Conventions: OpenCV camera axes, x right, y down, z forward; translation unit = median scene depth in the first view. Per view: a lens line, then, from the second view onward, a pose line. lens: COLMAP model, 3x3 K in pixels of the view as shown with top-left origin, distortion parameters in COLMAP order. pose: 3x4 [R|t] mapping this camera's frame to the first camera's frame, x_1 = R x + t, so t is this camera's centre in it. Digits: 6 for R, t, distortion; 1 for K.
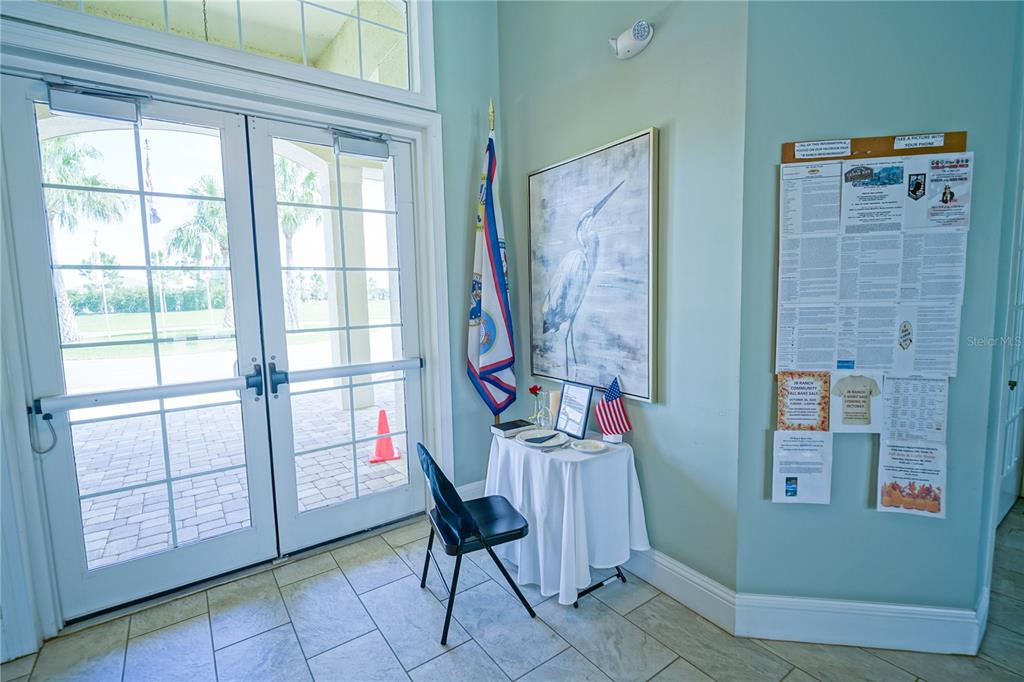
lens RADIAL K [[474.2, 0, 512.0], [0, 474.2, 341.0], [0, 0, 1]] dist [-0.001689, -0.003671]
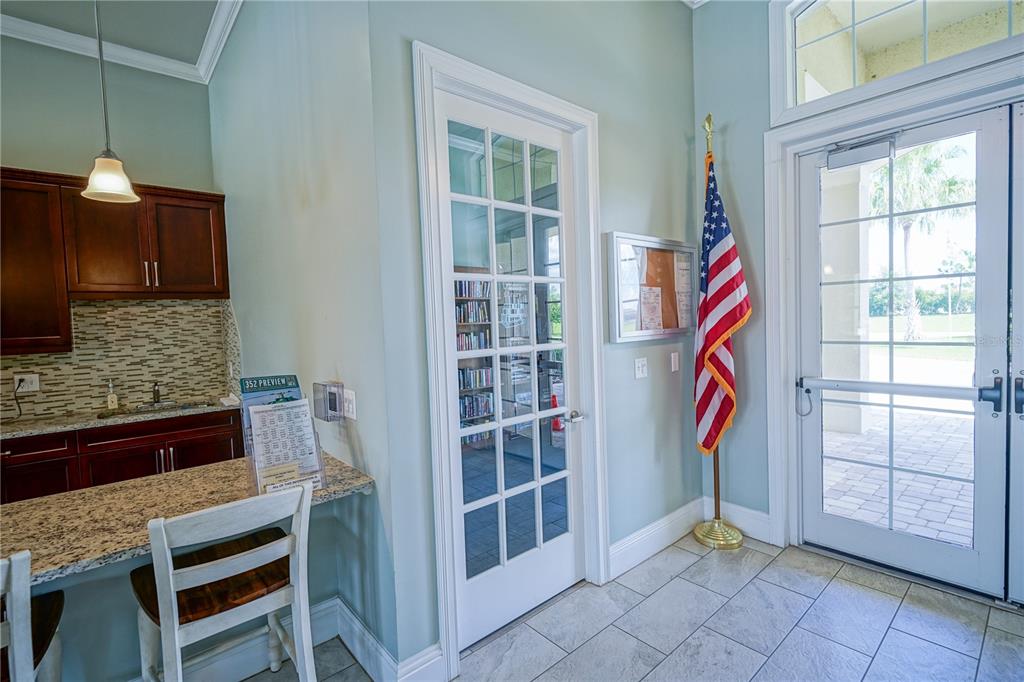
lens RADIAL K [[474.2, 0, 512.0], [0, 474.2, 341.0], [0, 0, 1]] dist [-0.001689, -0.003671]
pose [[0.088269, 0.065732, -0.993926, 0.279736], [-0.064206, 0.996121, 0.060176, -0.014297], [0.994025, 0.058504, 0.092147, -0.013088]]
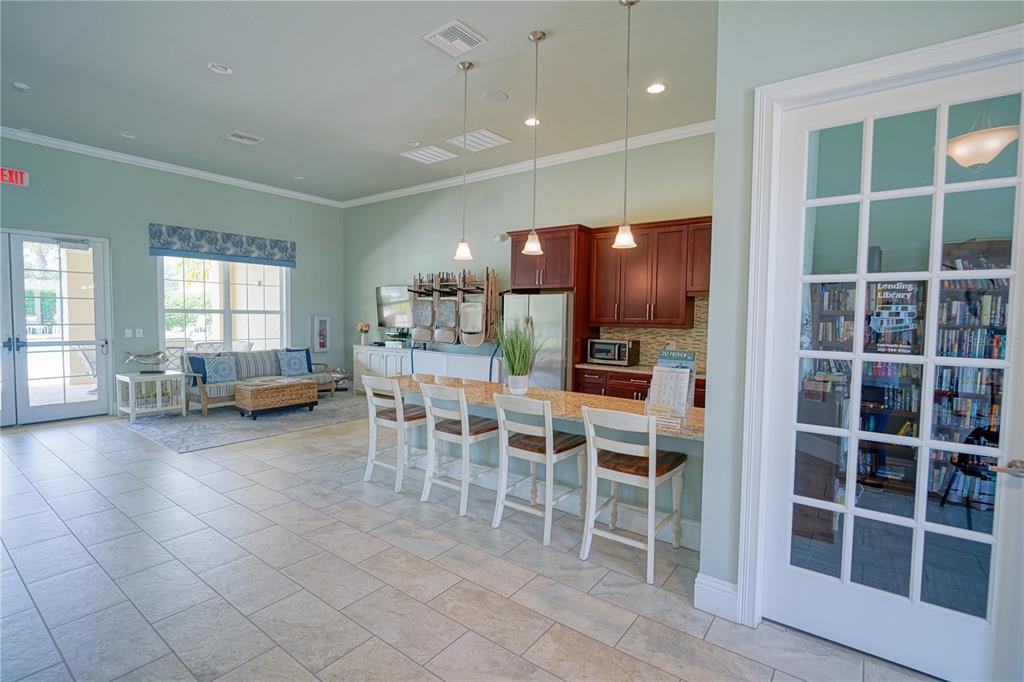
lens RADIAL K [[474.2, 0, 512.0], [0, 474.2, 341.0], [0, 0, 1]] dist [-0.001689, -0.003671]
pose [[0.958004, 0.020562, 0.286015, 1.182512], [-0.006029, 0.998650, -0.051601, 0.173843], [-0.286690, 0.047709, 0.956835, -1.947543]]
